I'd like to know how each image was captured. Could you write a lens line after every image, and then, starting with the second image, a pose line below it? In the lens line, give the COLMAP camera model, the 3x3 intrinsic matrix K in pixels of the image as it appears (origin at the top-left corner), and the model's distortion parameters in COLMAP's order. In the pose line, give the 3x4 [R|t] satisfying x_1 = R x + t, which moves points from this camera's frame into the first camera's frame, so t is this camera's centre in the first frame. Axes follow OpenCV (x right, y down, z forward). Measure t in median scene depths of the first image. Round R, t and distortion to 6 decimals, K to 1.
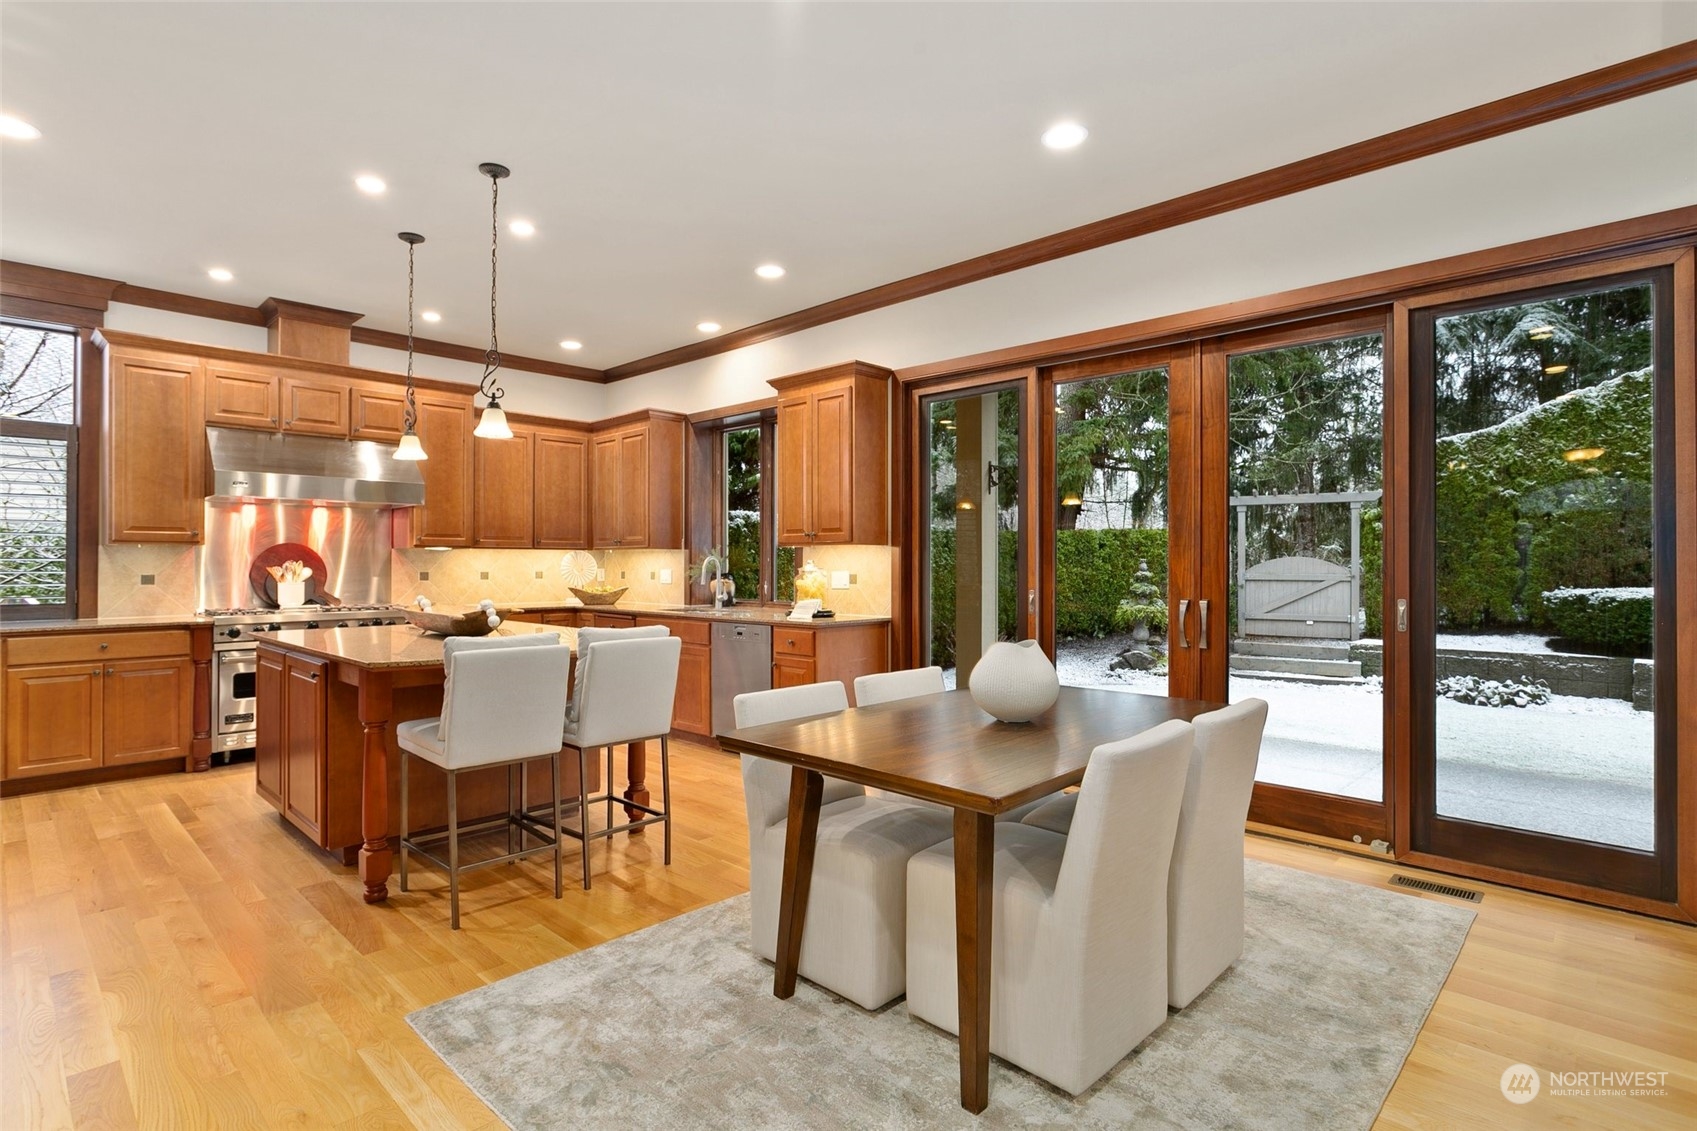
lens RADIAL K [[830.3, 0, 846.8], [0, 830.3, 565.1], [0, 0, 1]] dist [-0.006690, 0.001484]
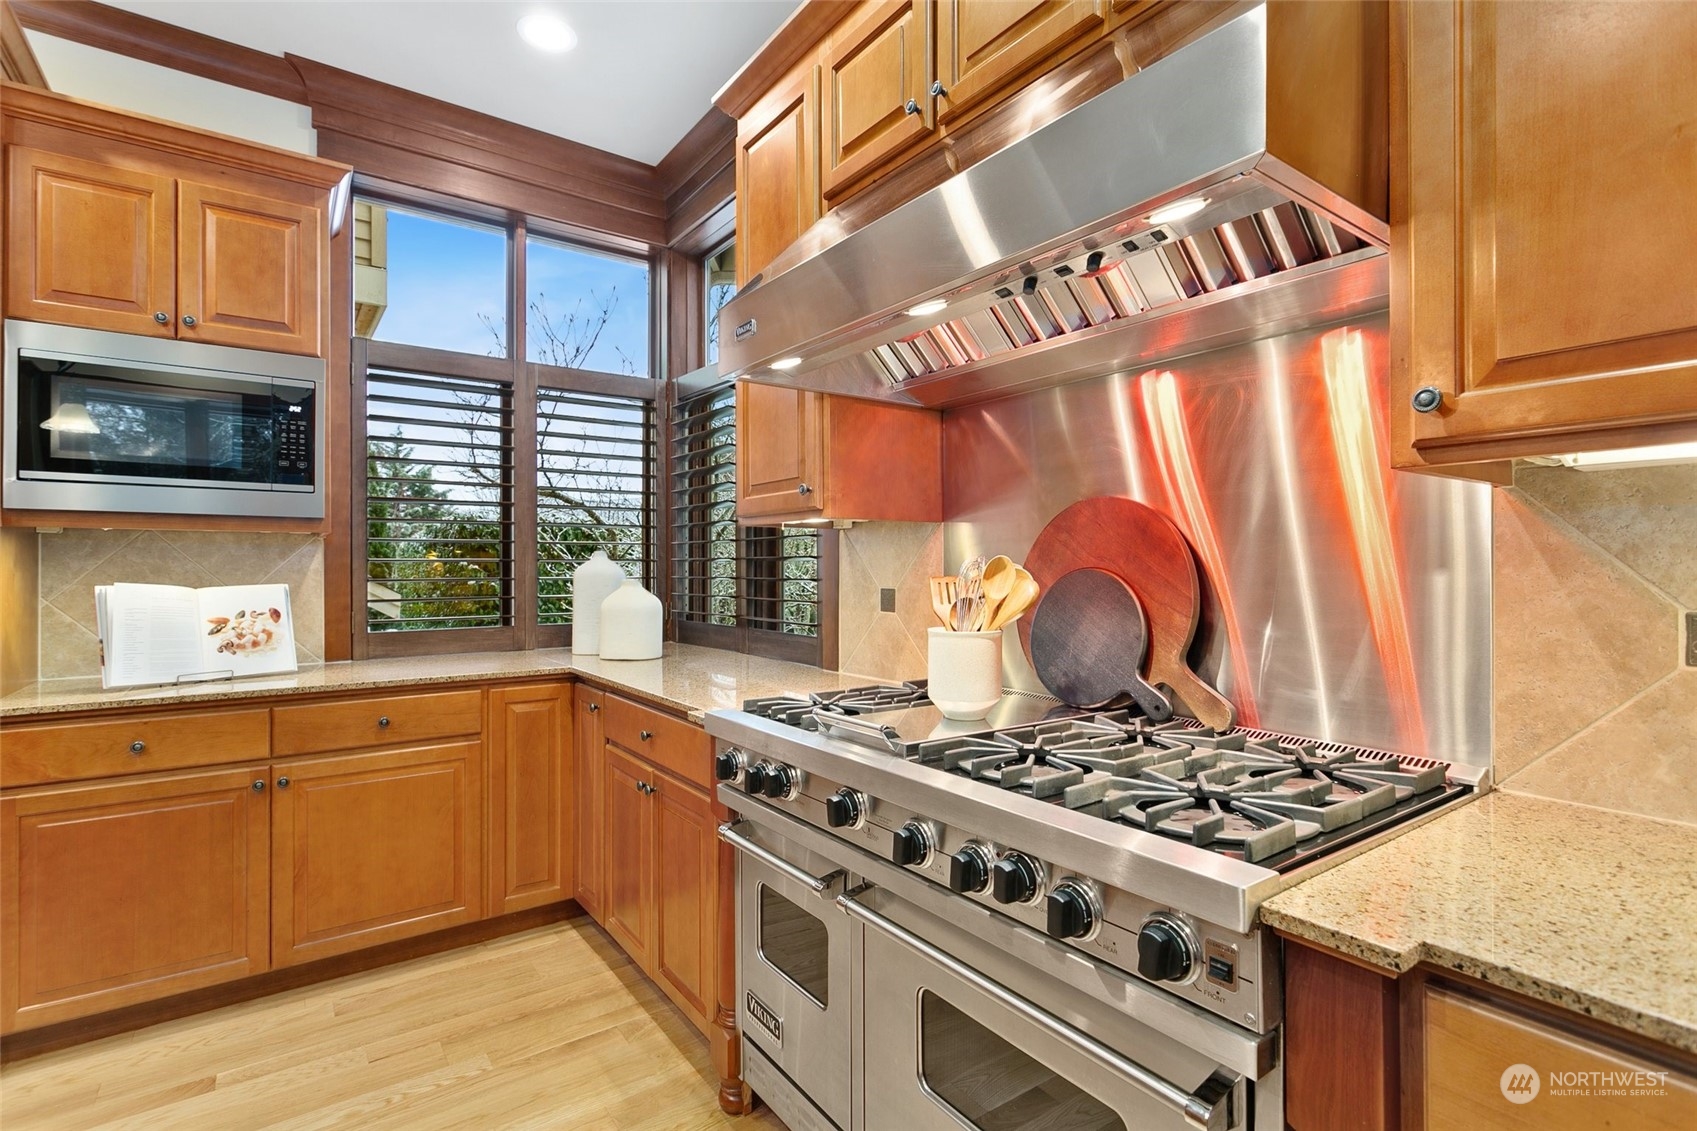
lens RADIAL K [[814.9, 0, 844.0], [0, 814.9, 564.0], [0, 0, 1]] dist [-0.000689, 0.001694]
pose [[-0.195176, 0.002055, -0.980766, -0.387236], [0.003888, 0.999992, 0.001321, -0.003001], [0.980760, -0.003555, -0.195183, 1.041297]]
